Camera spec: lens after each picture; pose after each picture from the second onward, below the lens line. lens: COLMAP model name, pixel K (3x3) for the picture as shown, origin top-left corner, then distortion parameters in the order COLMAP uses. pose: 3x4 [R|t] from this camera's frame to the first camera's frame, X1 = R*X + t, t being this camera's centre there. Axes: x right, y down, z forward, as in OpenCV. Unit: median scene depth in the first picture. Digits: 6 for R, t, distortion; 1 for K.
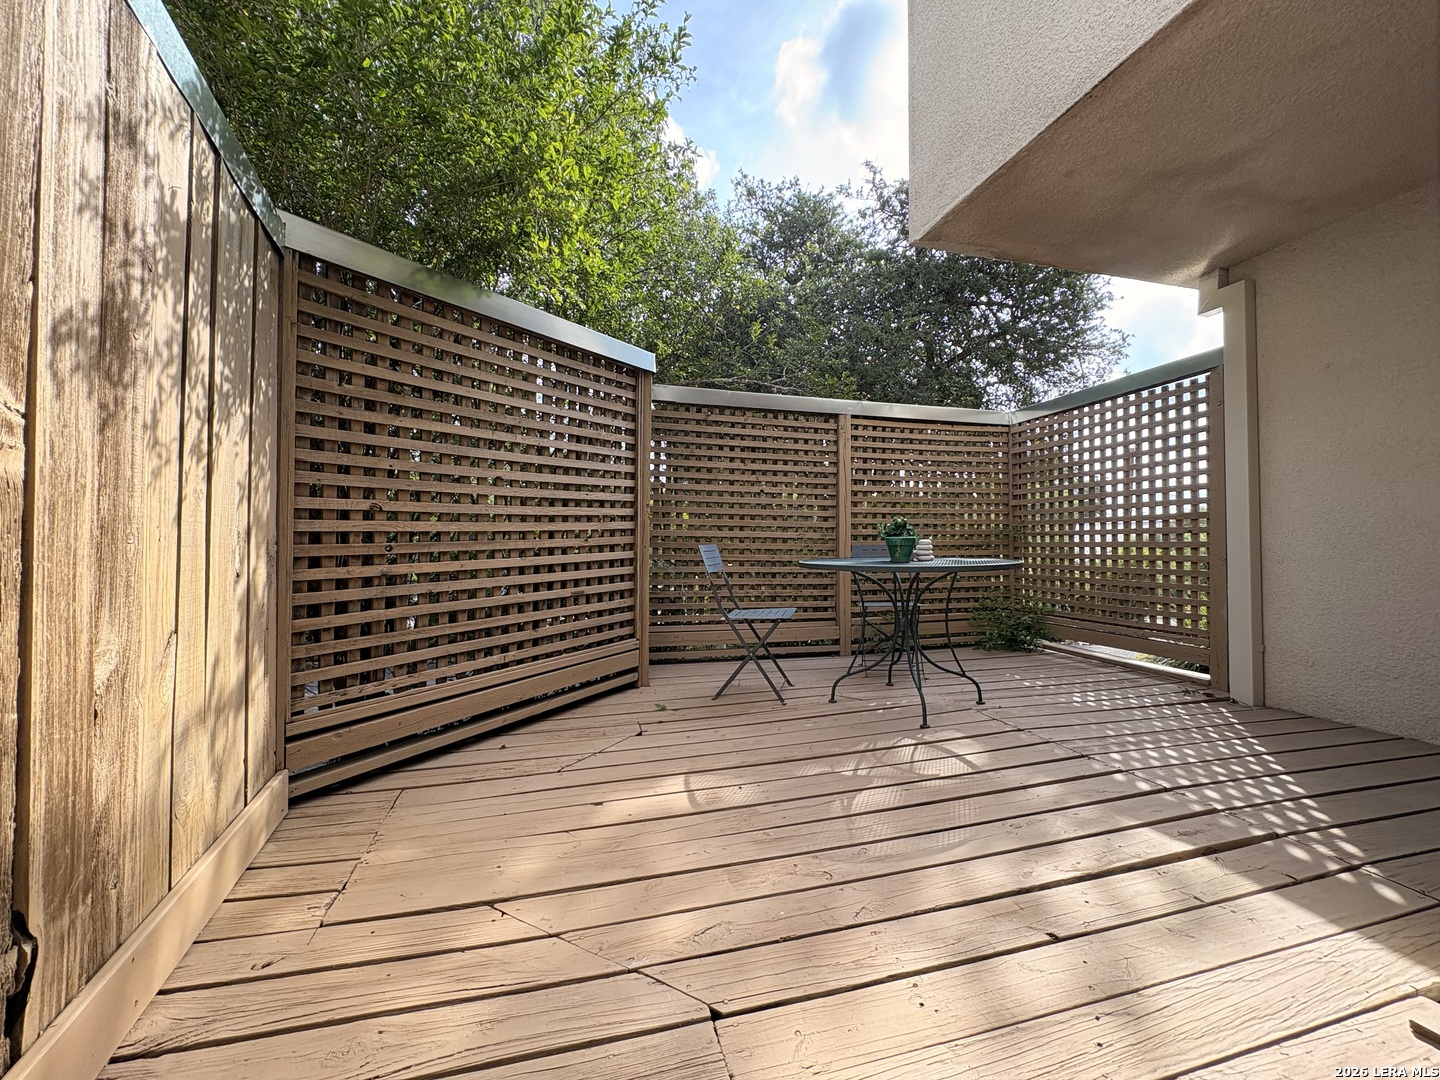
lens RADIAL K [[577.2, 0, 719.0], [0, 577.2, 536.9], [0, 0, 1]] dist [0.002372, 0.000244]
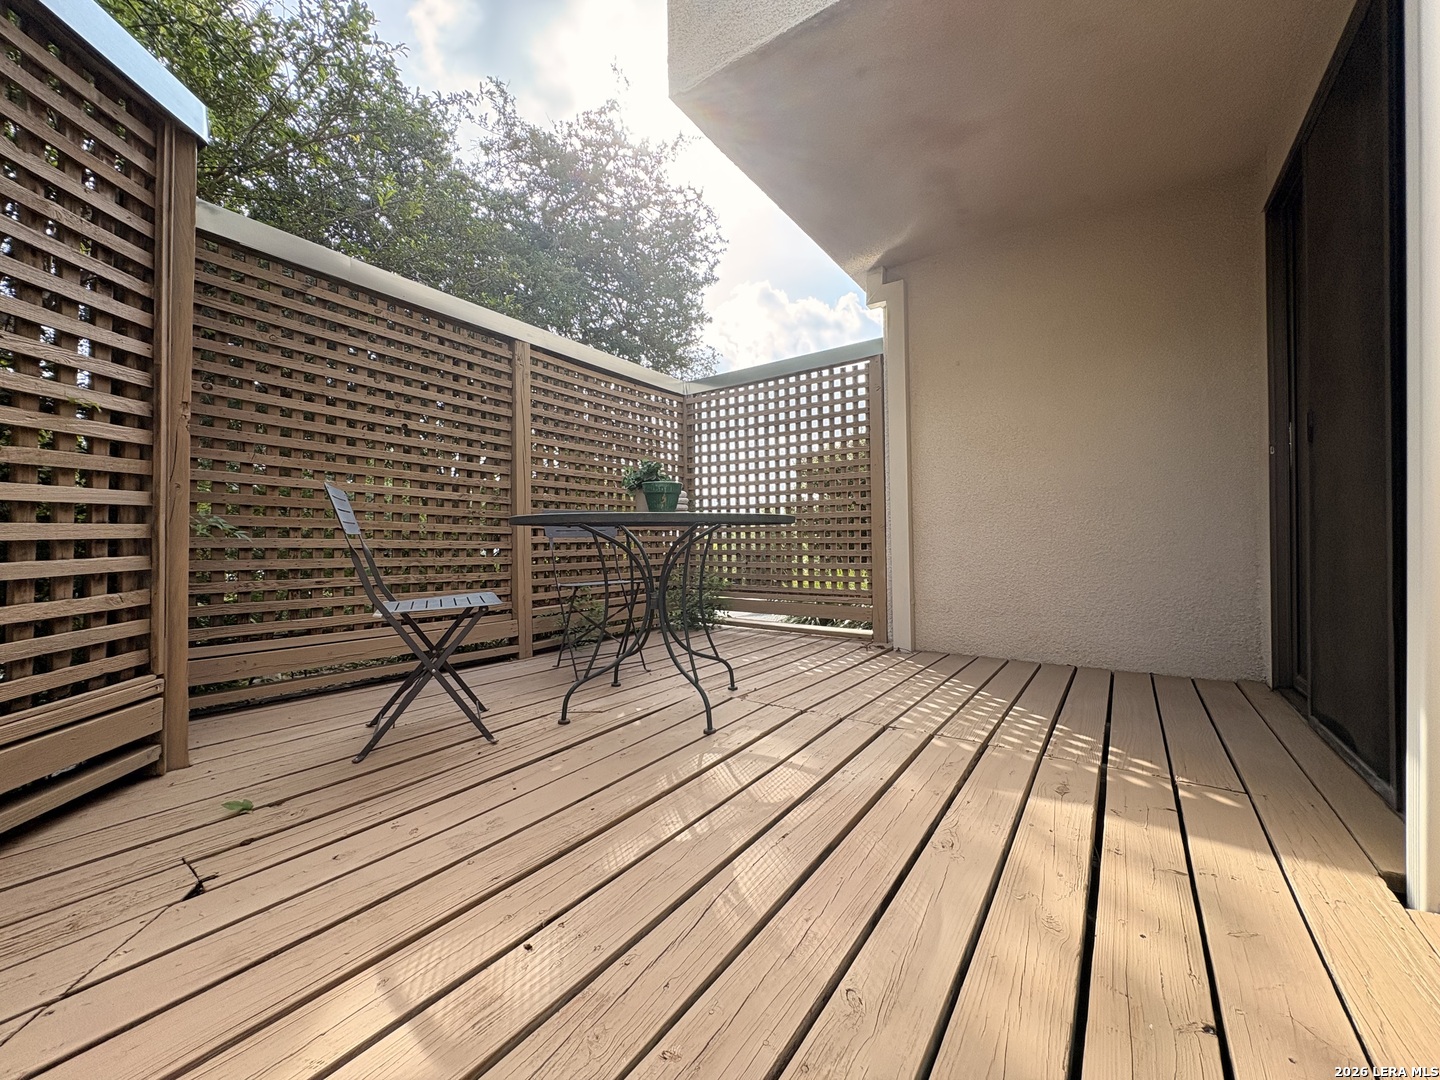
lens RADIAL K [[577.2, 0, 721.5], [0, 577.2, 537.1], [0, 0, 1]] dist [0.002372, 0.000244]
pose [[0.769875, 0.001965, 0.638192, -0.091723], [-0.002766, 0.999996, 0.000258, 0.062916], [-0.638189, -0.001964, 0.769878, 0.342431]]
